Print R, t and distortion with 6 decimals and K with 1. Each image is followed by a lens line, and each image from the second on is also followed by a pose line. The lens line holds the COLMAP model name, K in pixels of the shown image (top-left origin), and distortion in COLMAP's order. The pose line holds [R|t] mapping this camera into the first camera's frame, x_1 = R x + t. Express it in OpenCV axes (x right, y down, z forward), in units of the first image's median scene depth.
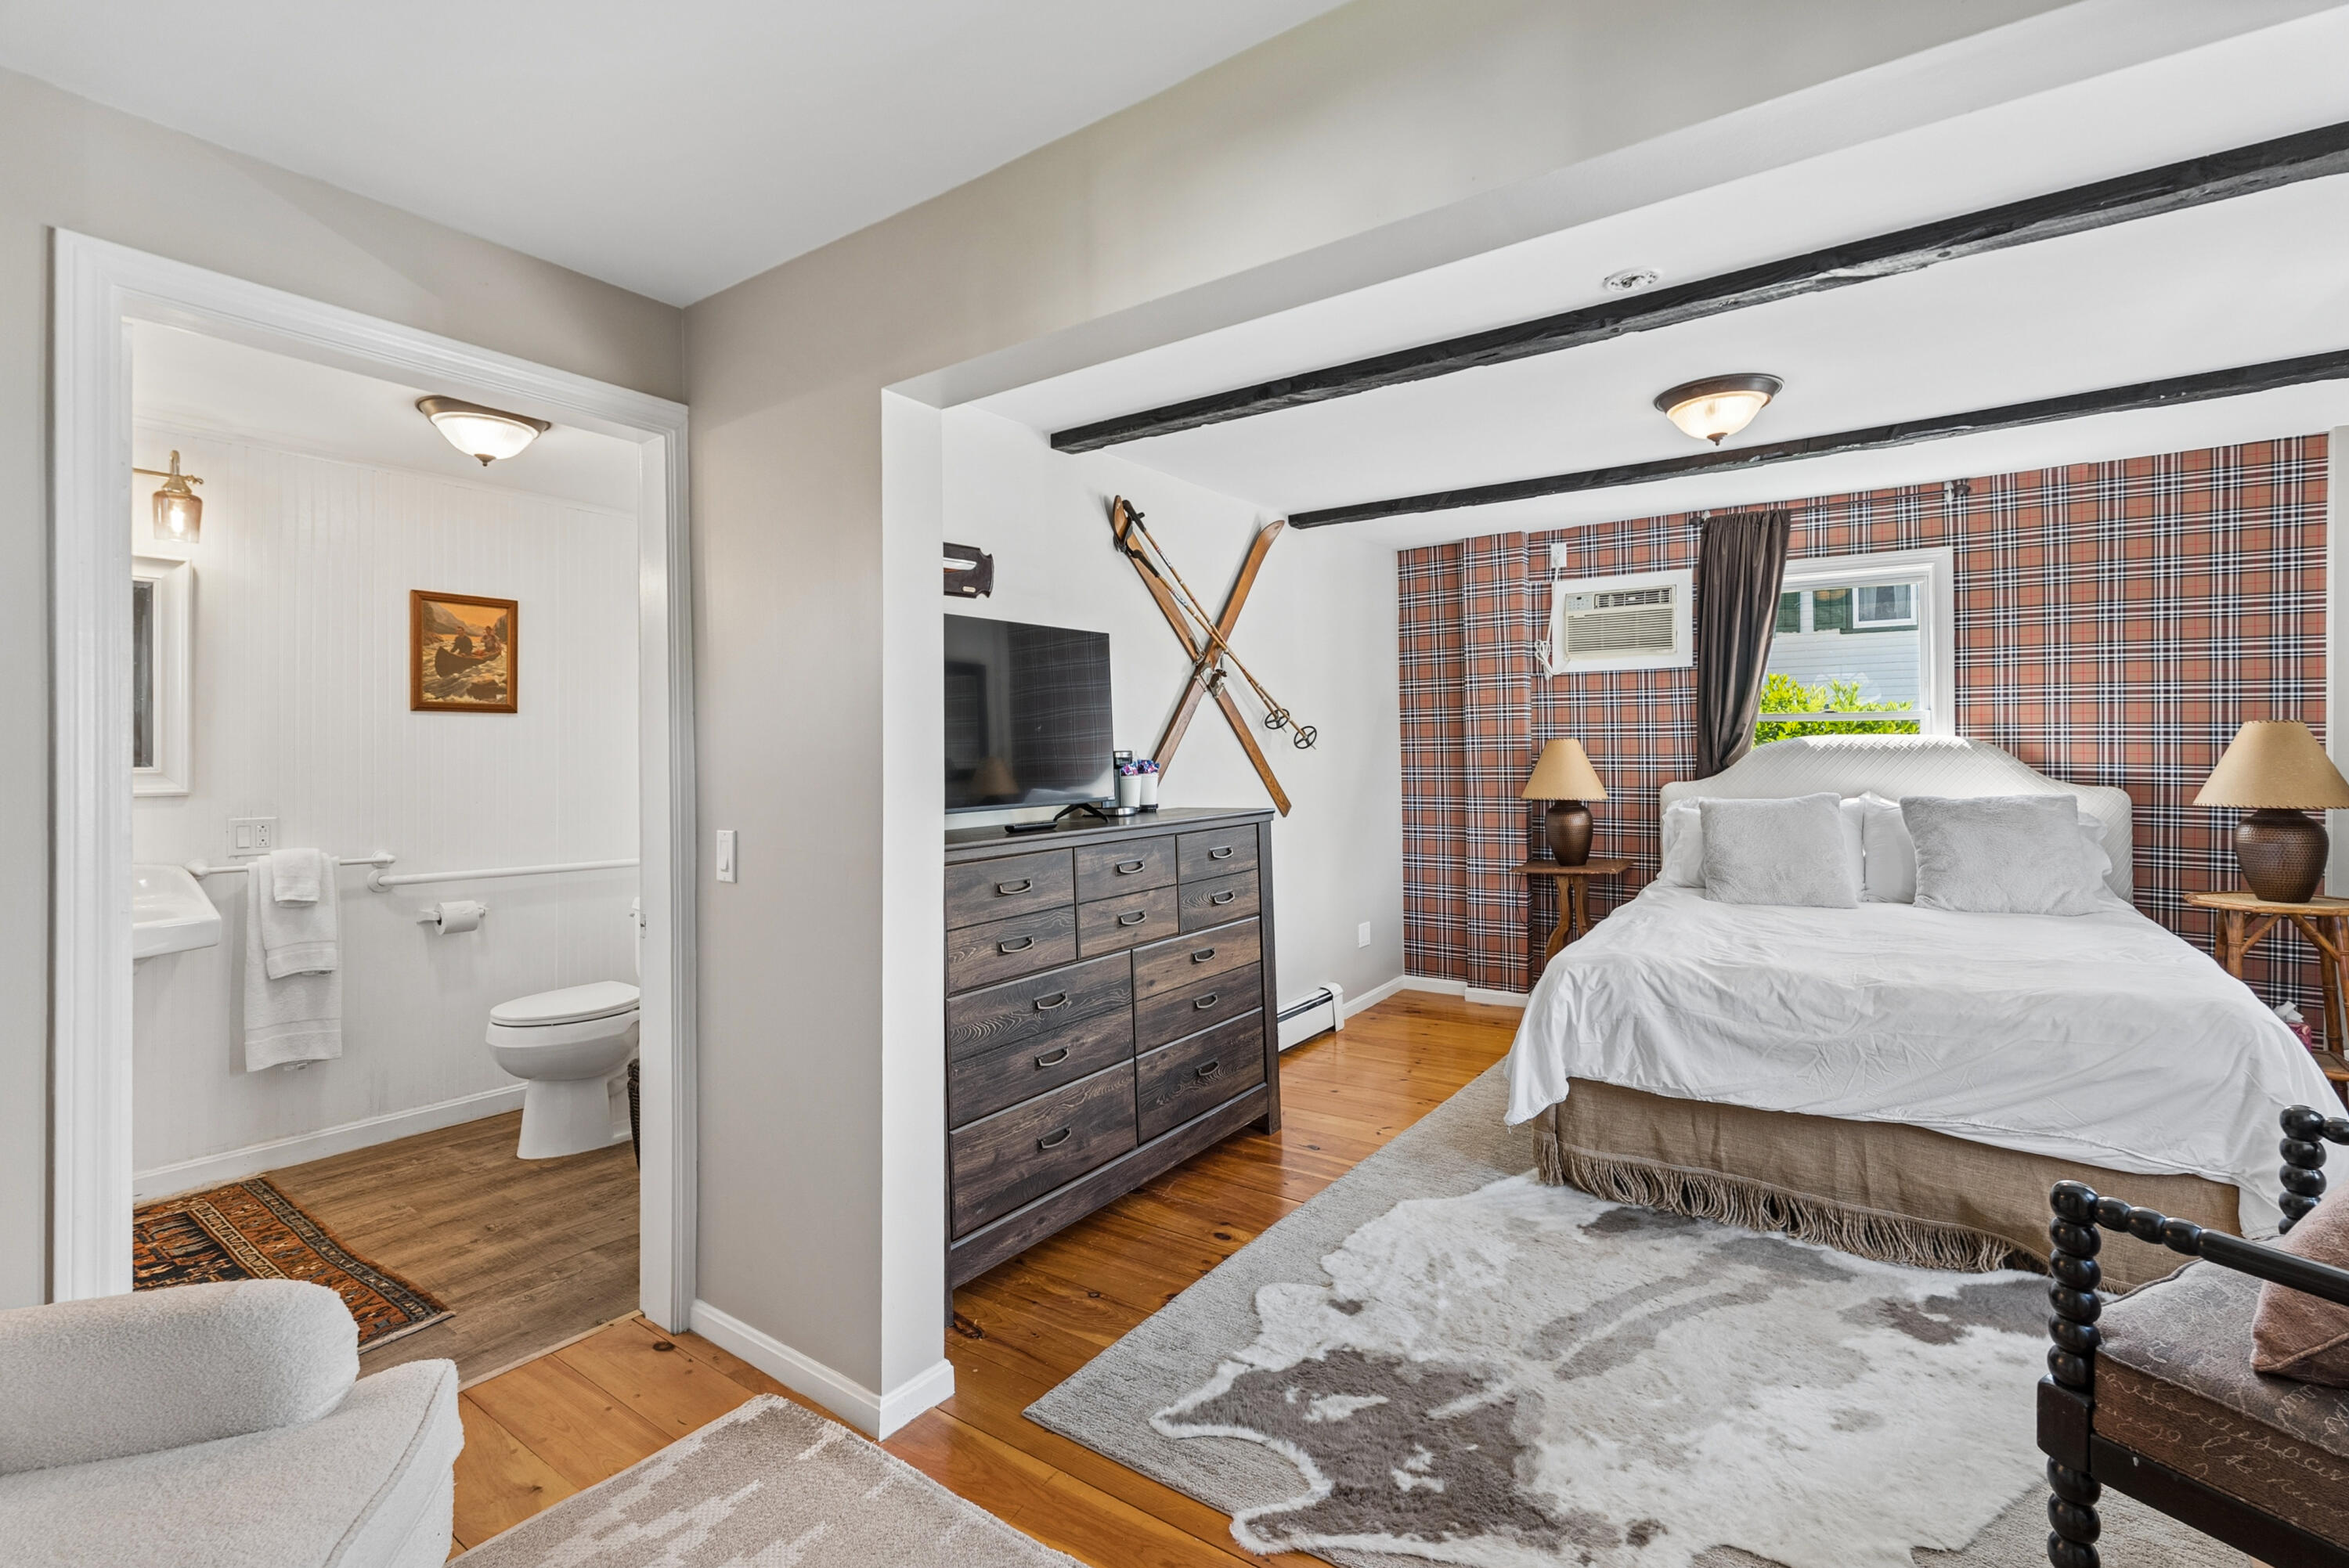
lens RADIAL K [[1057.8, 0, 1144.3], [0, 1057.8, 749.9], [0, 0, 1]] dist [0.001908, -0.000145]
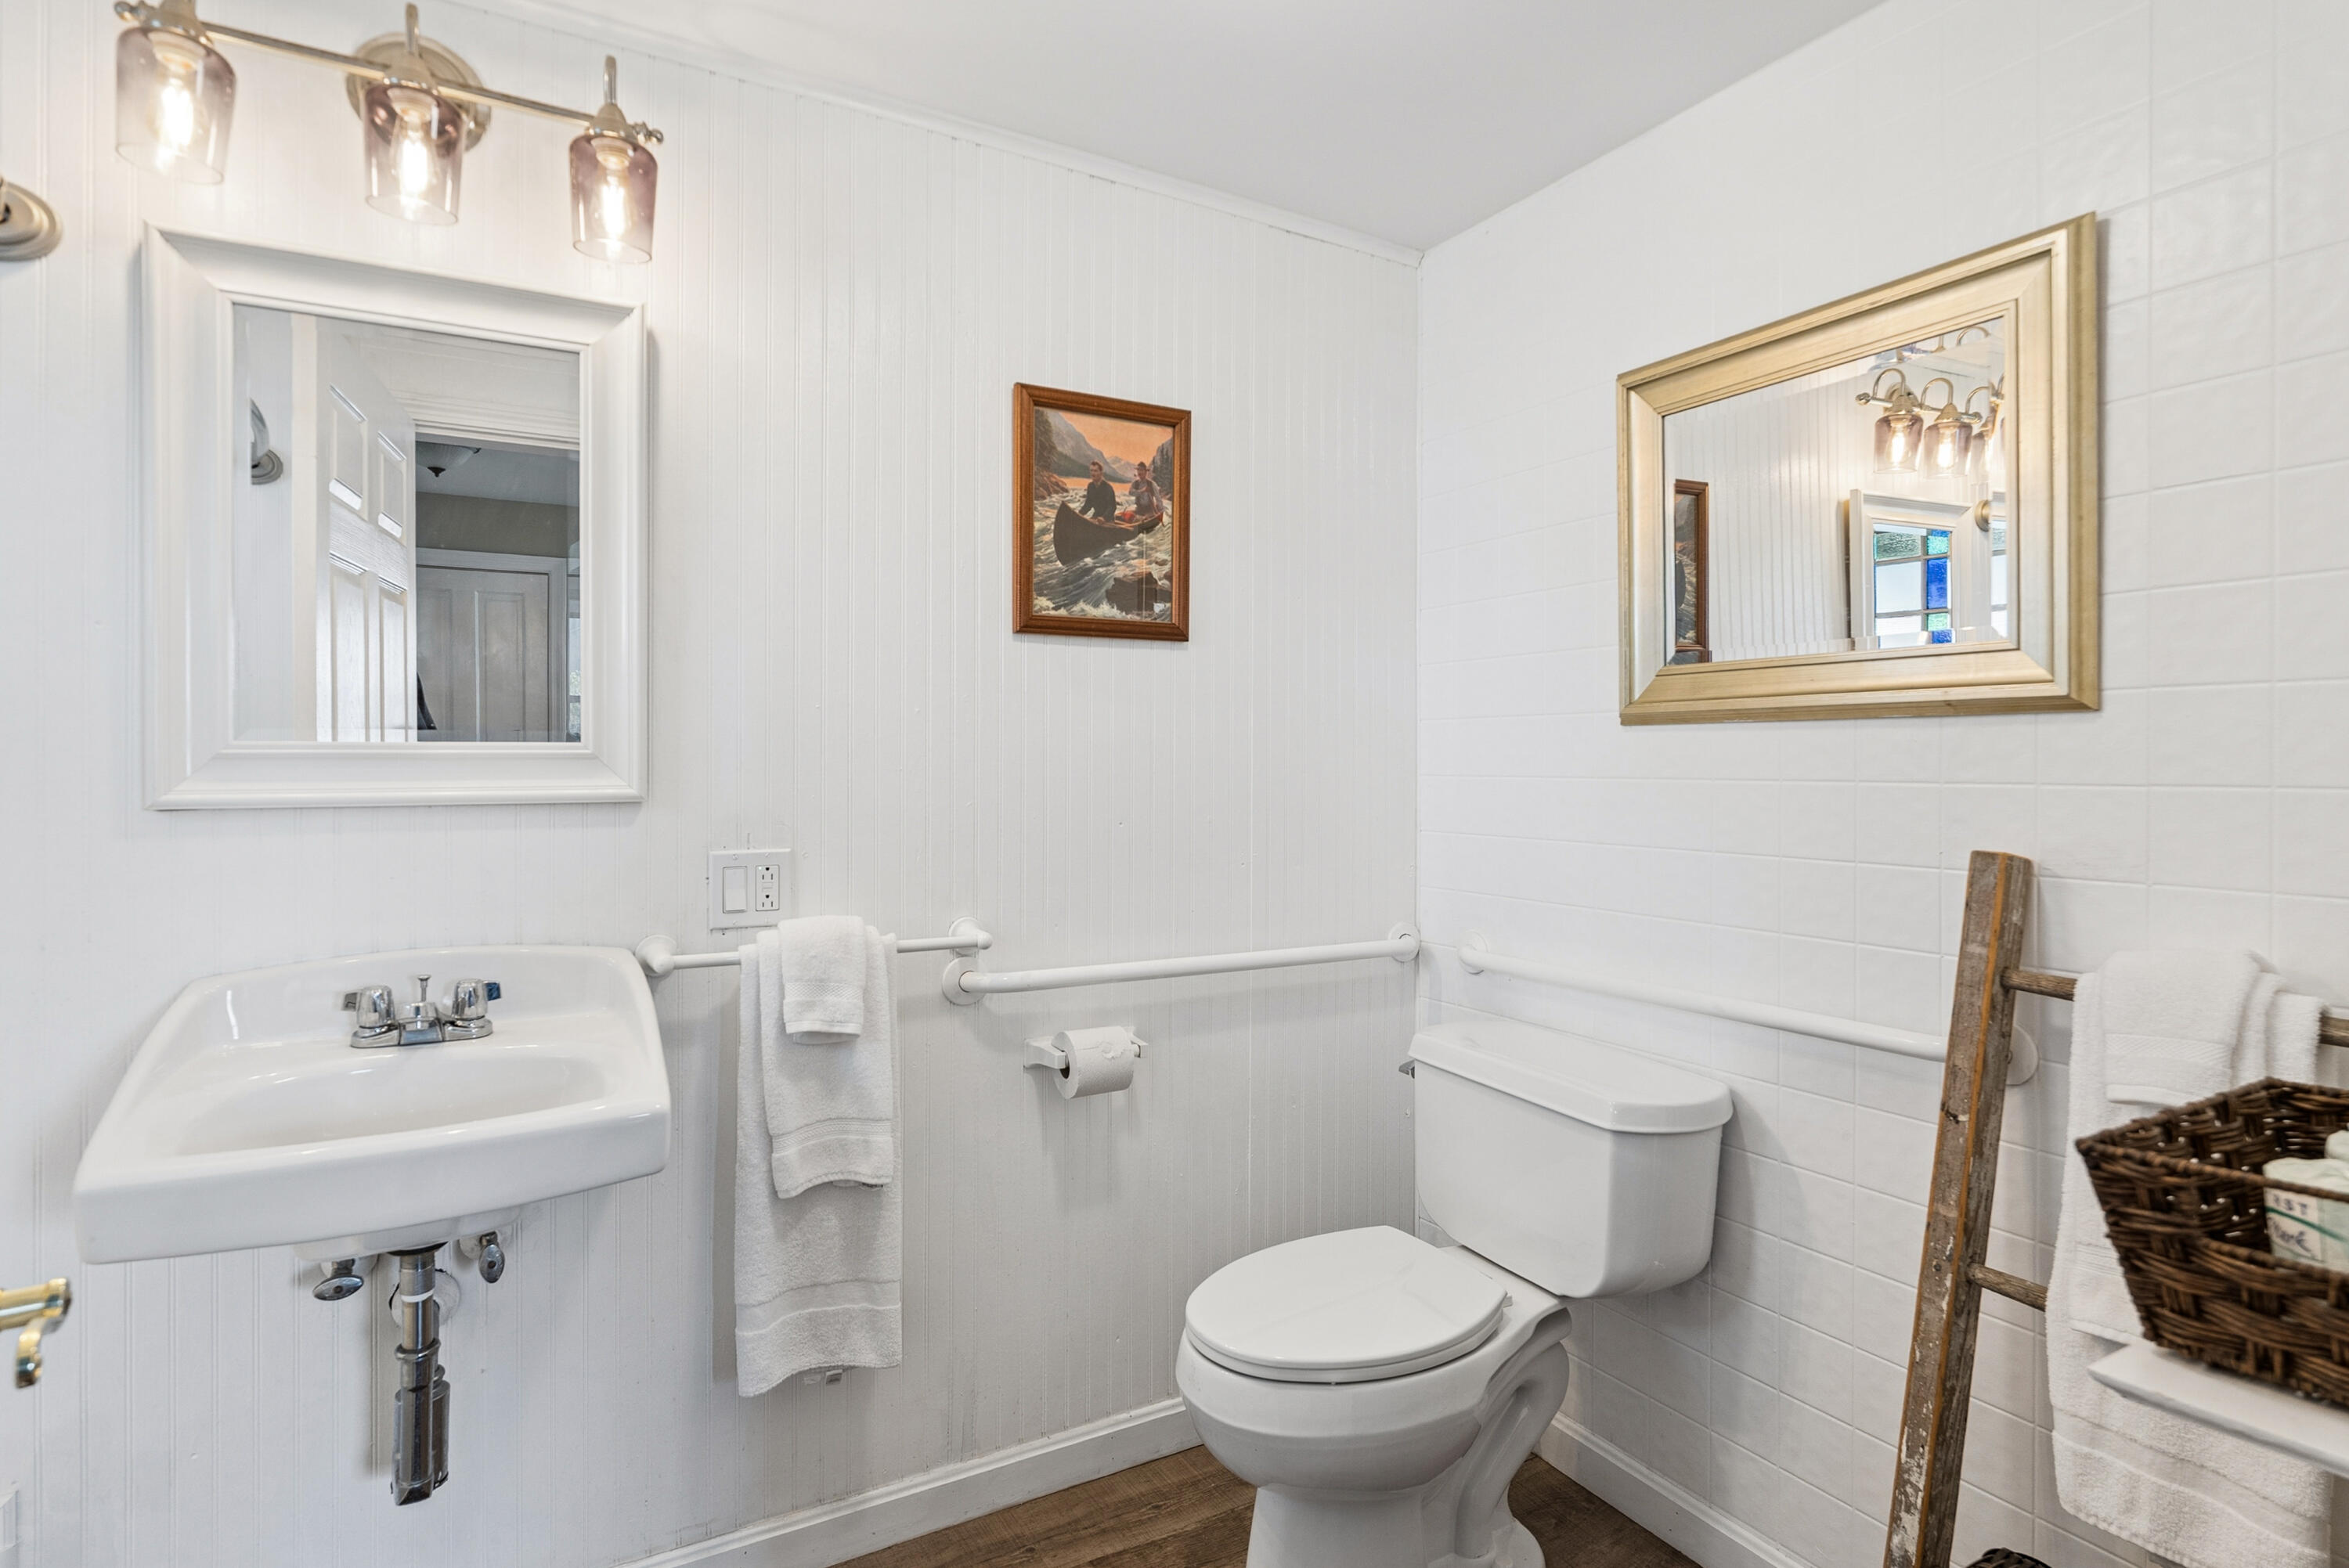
lens RADIAL K [[1213.0, 0, 1172.3], [0, 1213.0, 772.7], [0, 0, 1]] dist [-0.007535, -0.000213]
pose [[0.922858, 0.011772, -0.384961, -0.428920], [-0.004471, 0.999793, 0.019854, 0.016307], [0.385115, -0.016601, 0.922719, 0.536344]]
